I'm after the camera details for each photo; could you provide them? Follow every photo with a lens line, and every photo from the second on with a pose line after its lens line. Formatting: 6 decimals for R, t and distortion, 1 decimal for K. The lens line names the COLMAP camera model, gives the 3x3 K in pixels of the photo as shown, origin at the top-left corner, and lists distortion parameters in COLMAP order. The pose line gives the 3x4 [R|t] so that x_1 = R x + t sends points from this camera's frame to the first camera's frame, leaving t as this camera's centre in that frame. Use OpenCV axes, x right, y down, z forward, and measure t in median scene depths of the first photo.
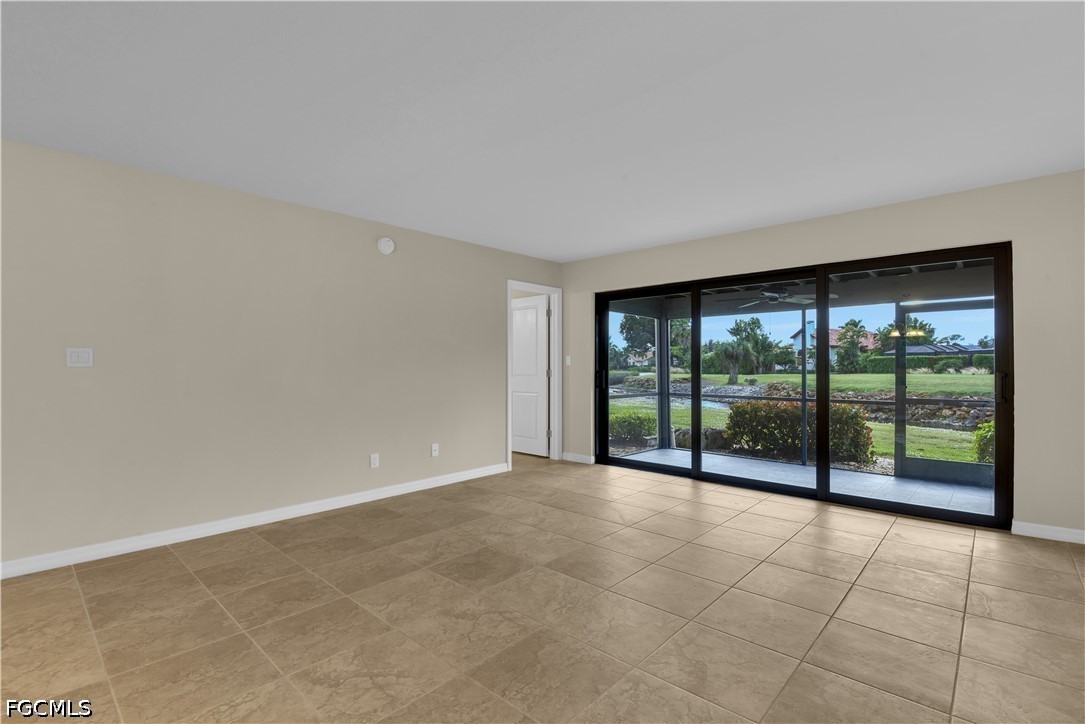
lens RADIAL K [[499.1, 0, 528.5], [0, 499.1, 360.8], [0, 0, 1]] dist [0.000016, -0.007793]
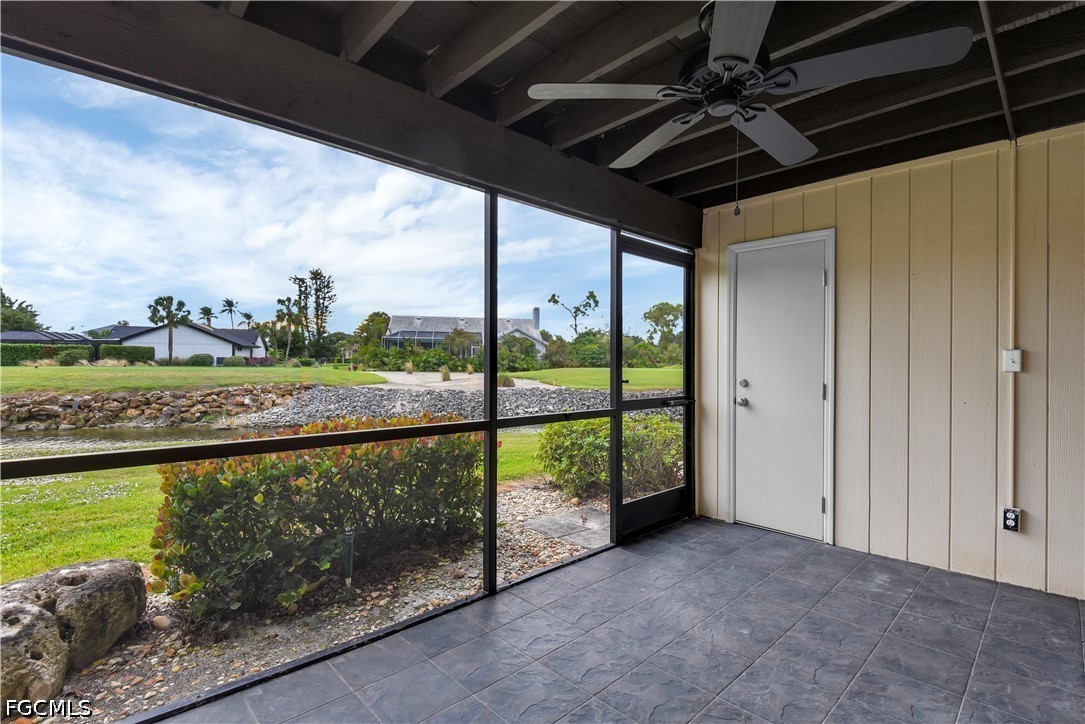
lens RADIAL K [[499.1, 0, 575.8], [0, 499.1, 358.7], [0, 0, 1]] dist [0.000016, -0.007793]
pose [[0.032495, 0.009300, 0.999429, 0.019308], [-0.020597, 0.999751, -0.008633, 0.002994], [-0.999260, -0.020305, 0.032679, 0.098807]]
